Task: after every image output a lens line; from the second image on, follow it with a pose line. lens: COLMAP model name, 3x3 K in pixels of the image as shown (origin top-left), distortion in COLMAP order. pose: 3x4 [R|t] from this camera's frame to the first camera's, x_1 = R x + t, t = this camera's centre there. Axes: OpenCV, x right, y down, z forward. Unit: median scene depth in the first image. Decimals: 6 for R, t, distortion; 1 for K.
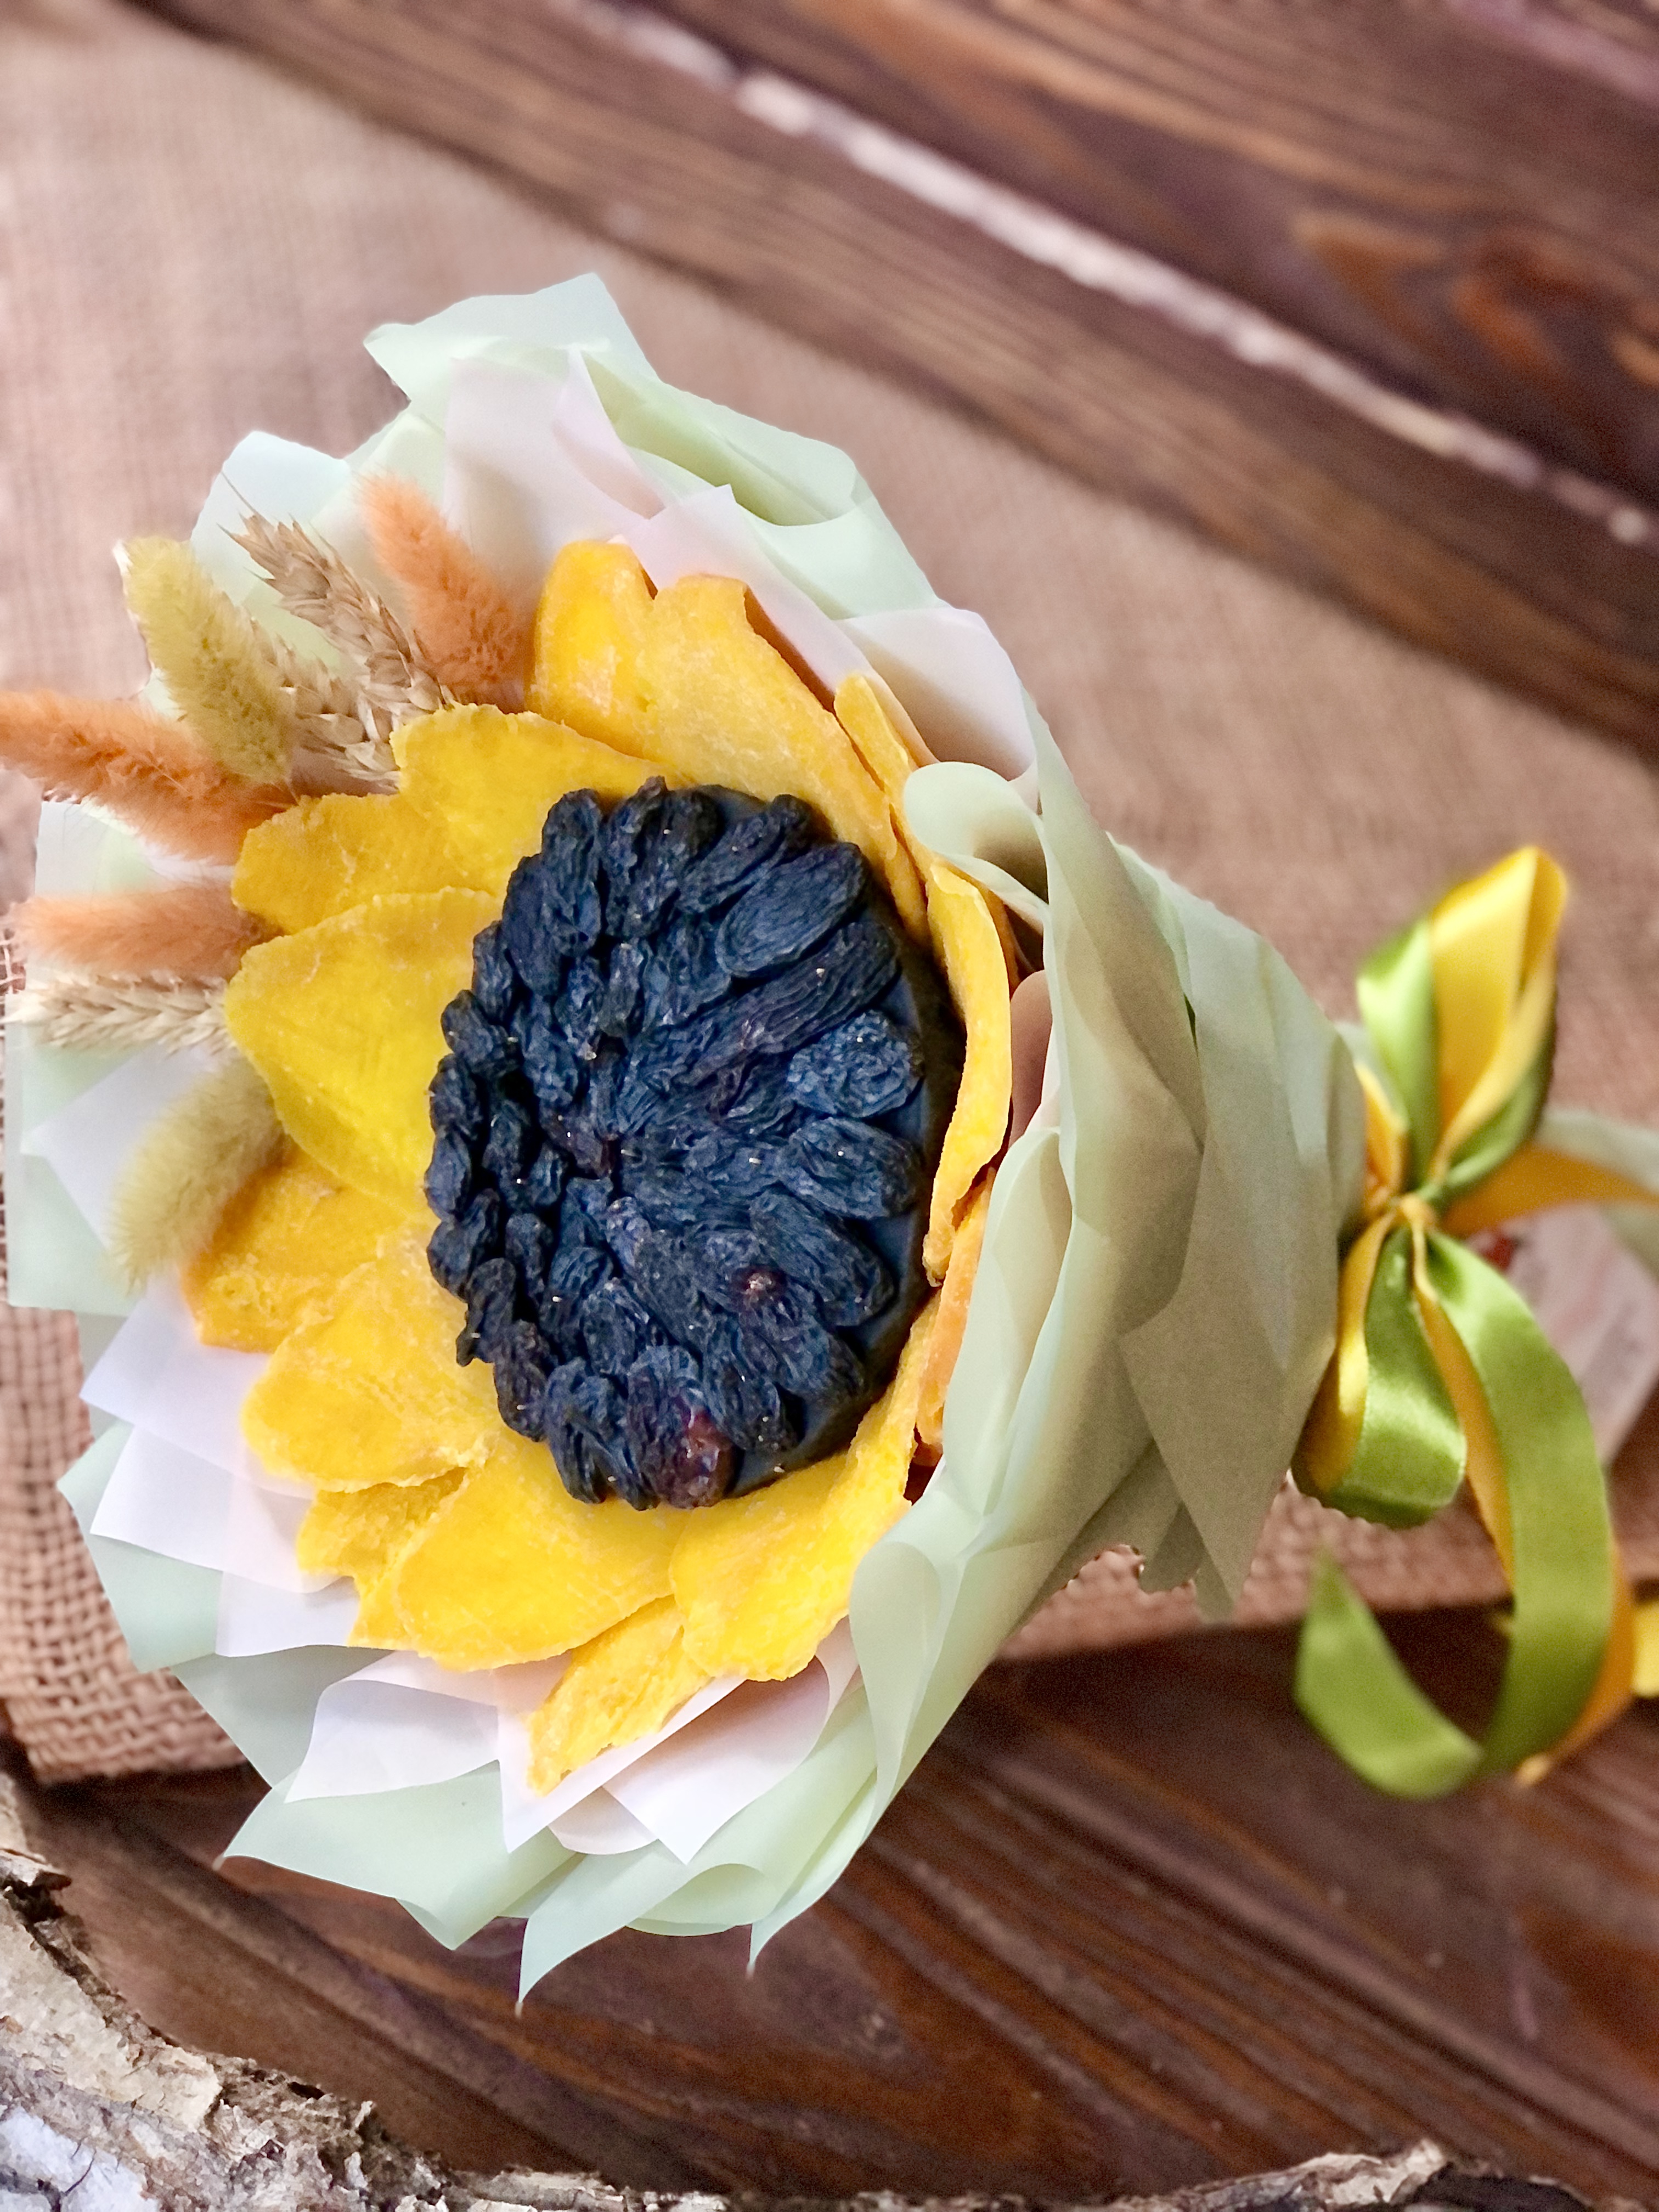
lens RADIAL K [[3703.2, 0, 803.1], [0, 3703.2, 1102.7], [0, 0, 1]] dist [-0.153576, 1.629974]
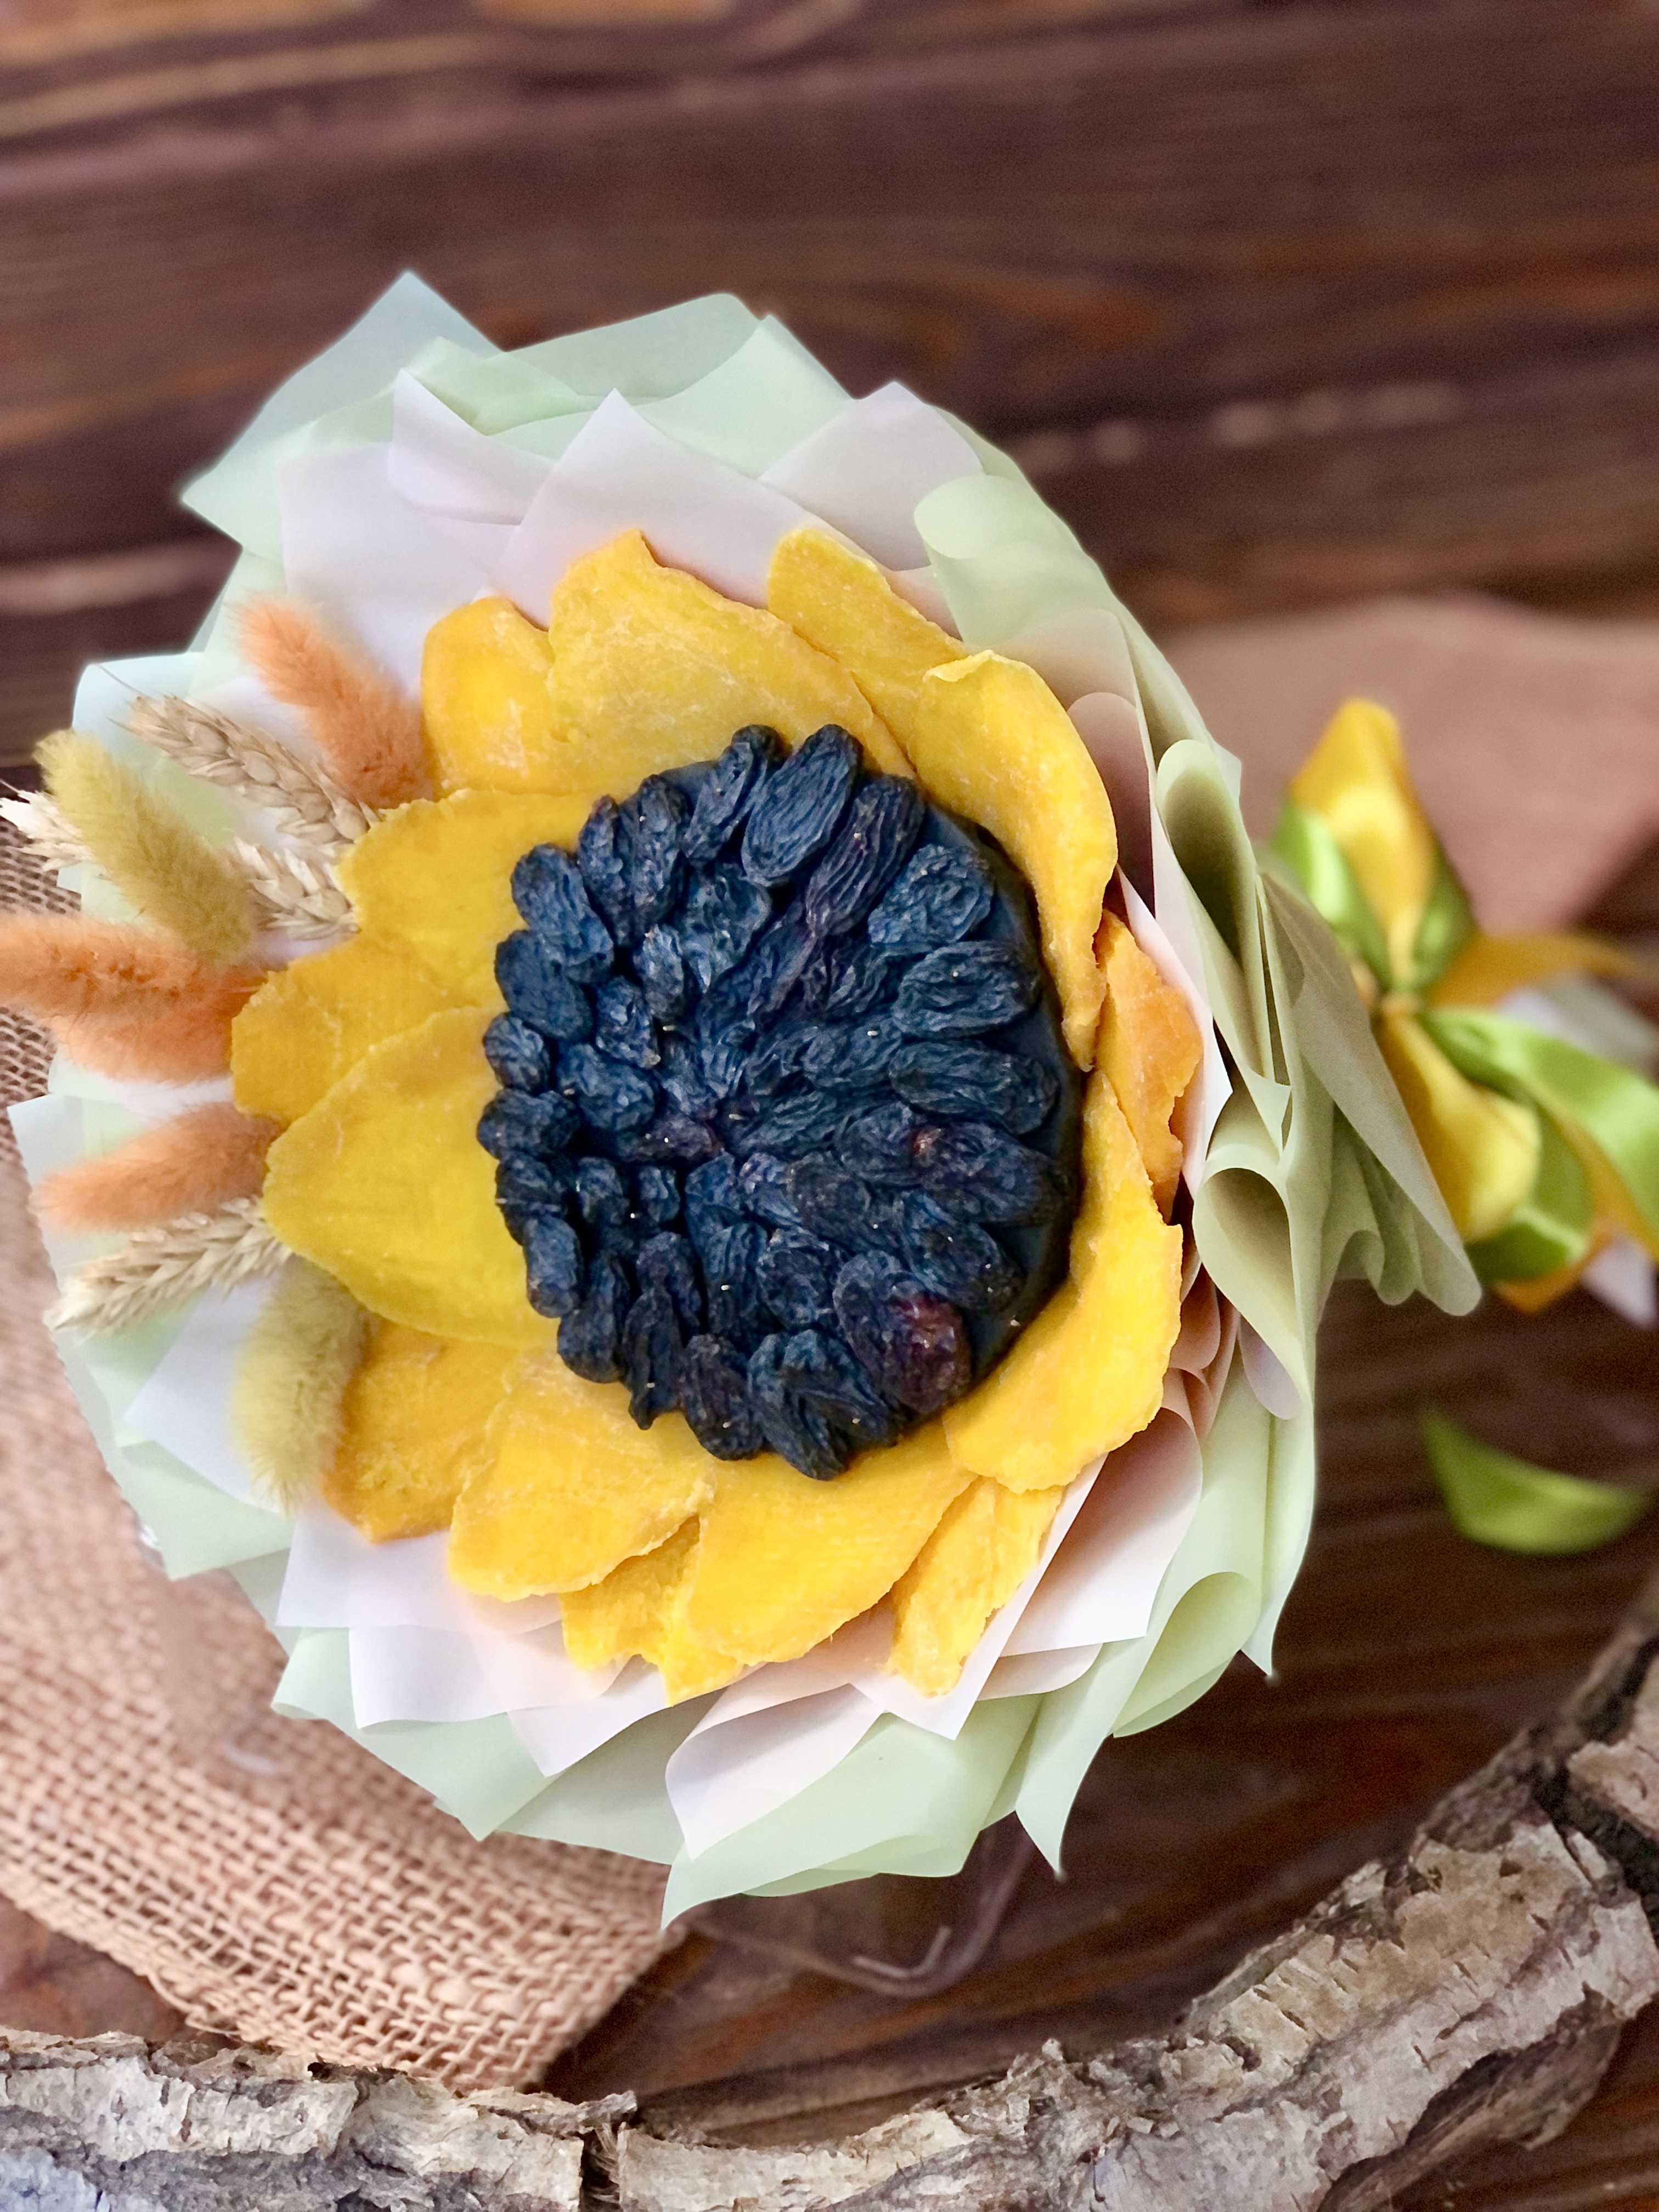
lens RADIAL K [[3703.2, 0, 803.1], [0, 3703.2, 1102.7], [0, 0, 1]] dist [-0.153576, 1.629974]
pose [[0.908709, -0.376210, 0.180872, -0.211266], [0.406706, 0.895521, -0.180643, 0.199033], [-0.094015, 0.237713, 0.966775, 0.036891]]
